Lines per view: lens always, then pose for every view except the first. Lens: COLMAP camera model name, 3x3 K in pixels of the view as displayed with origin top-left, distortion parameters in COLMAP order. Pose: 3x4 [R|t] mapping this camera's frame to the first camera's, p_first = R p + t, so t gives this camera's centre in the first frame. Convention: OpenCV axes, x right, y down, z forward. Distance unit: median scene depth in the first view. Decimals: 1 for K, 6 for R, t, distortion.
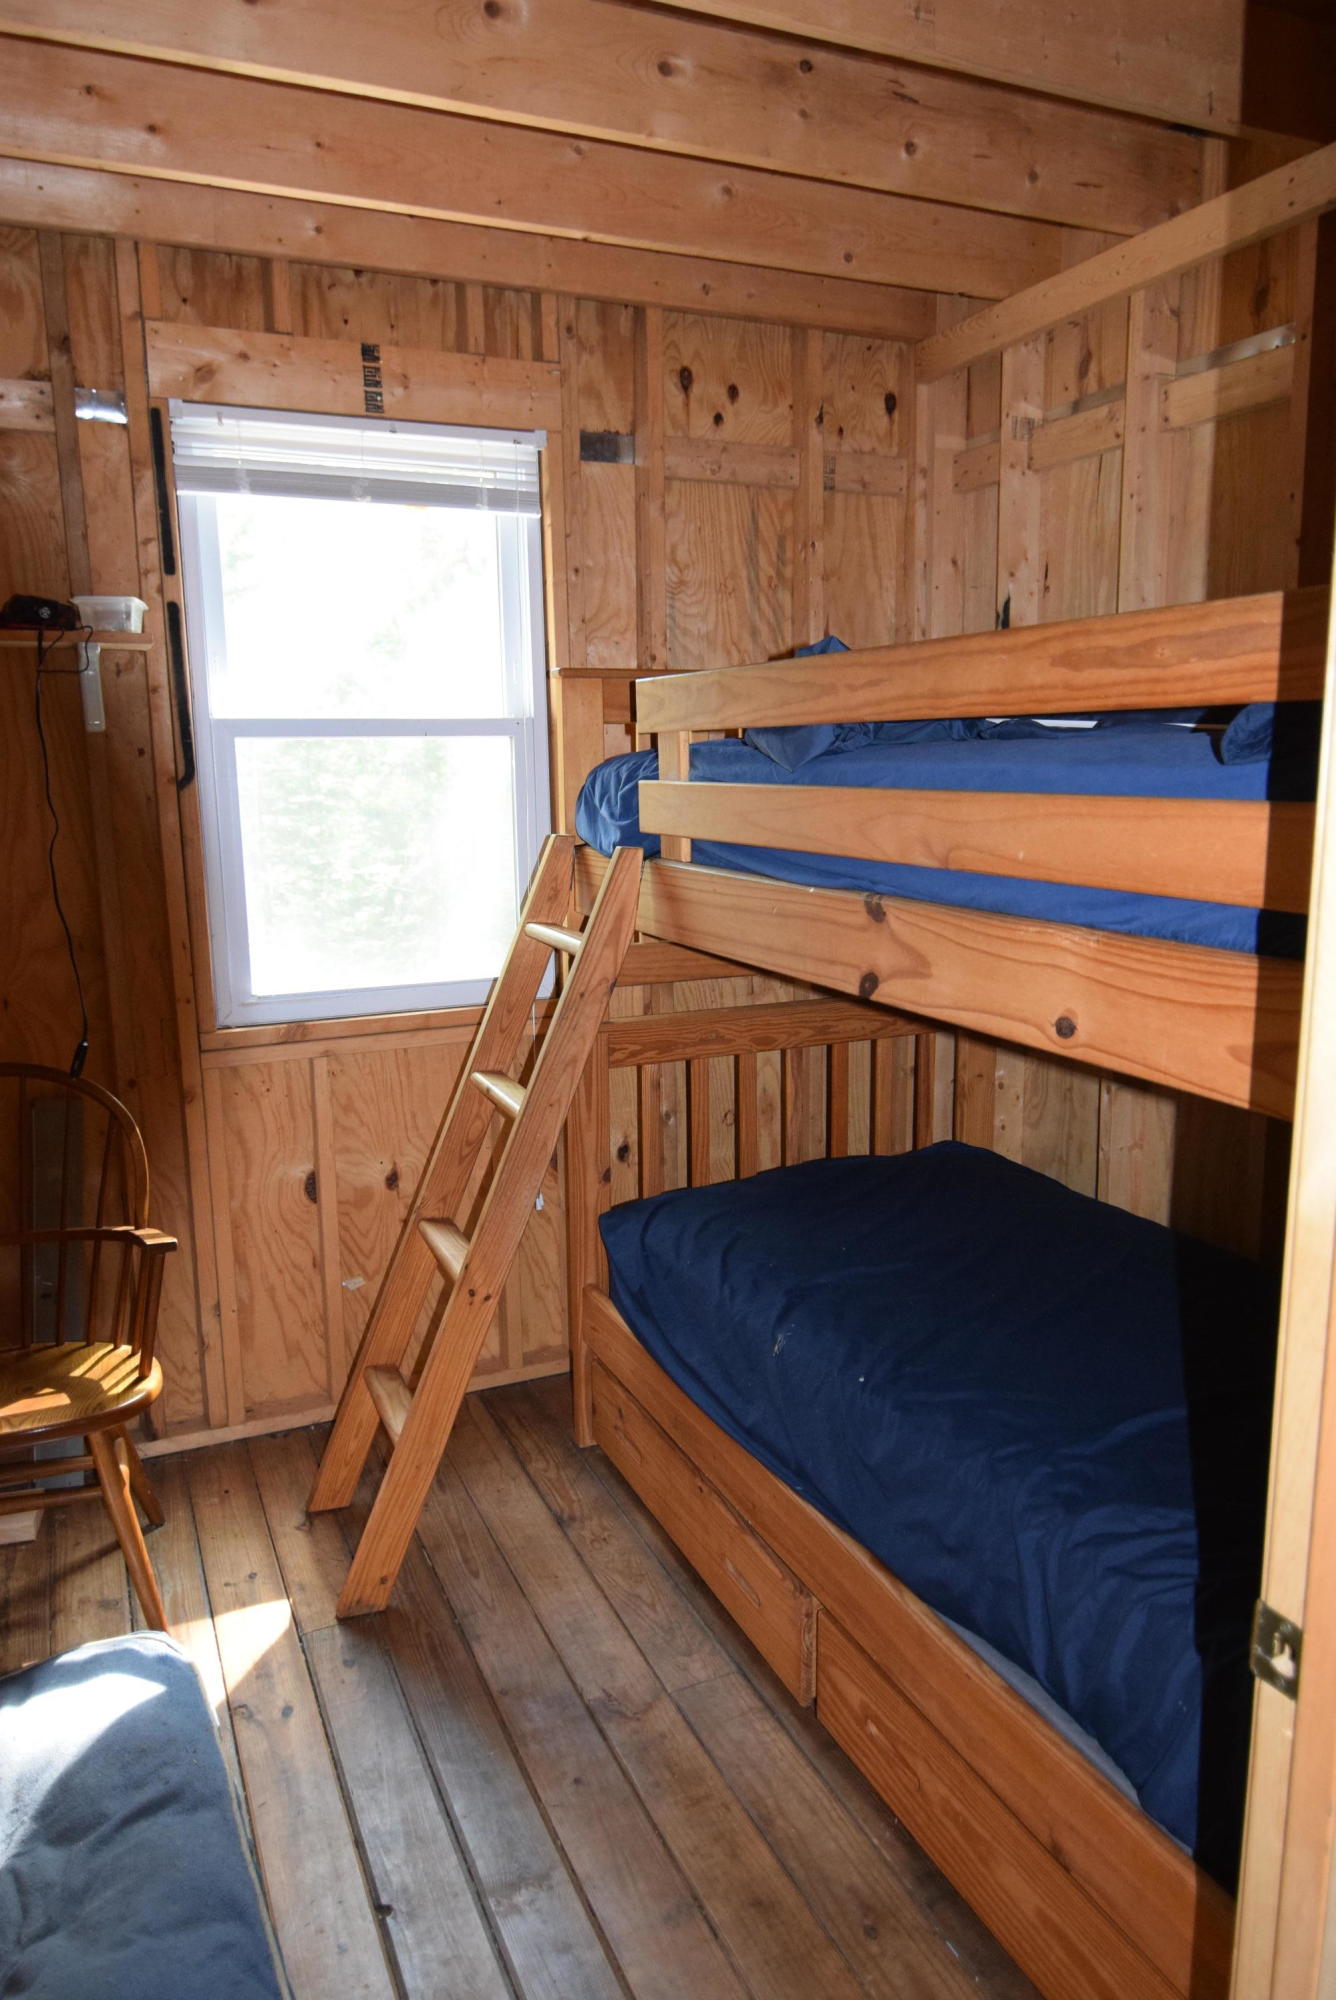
lens RADIAL K [[1361.1, 0, 668.0], [0, 1361.1, 1000.0], [0, 0, 1]] dist [0.002965, -0.018055]
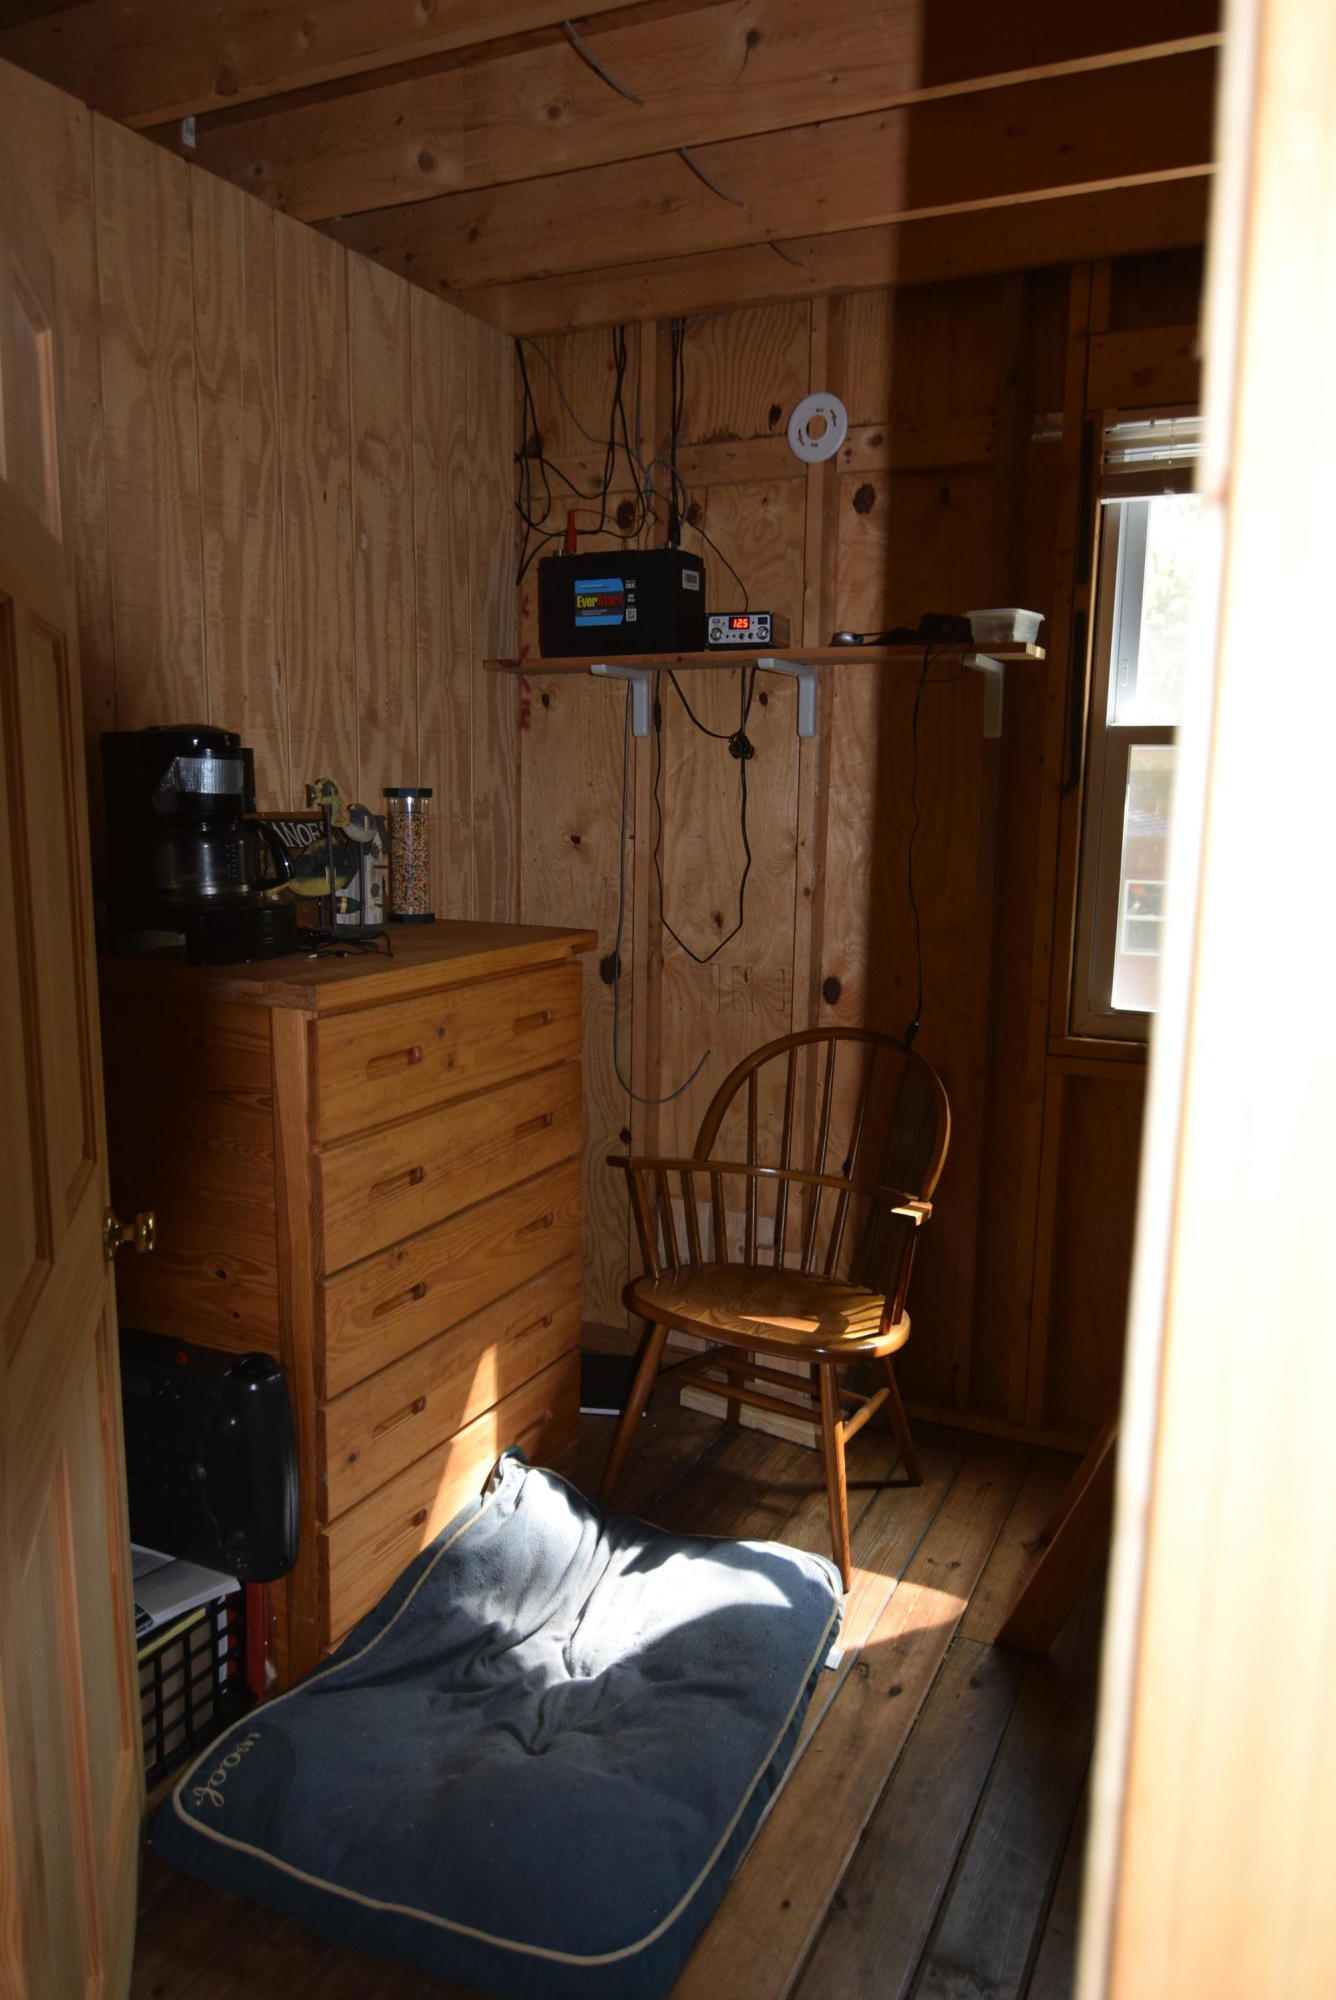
lens RADIAL K [[1361.1, 0, 668.0], [0, 1361.1, 1000.0], [0, 0, 1]] dist [0.002965, -0.018055]
pose [[0.648483, 0.147920, -0.746719, 0.267418], [-0.159206, 0.985600, 0.056980, -0.017734], [0.744394, 0.081931, 0.662695, 0.138489]]
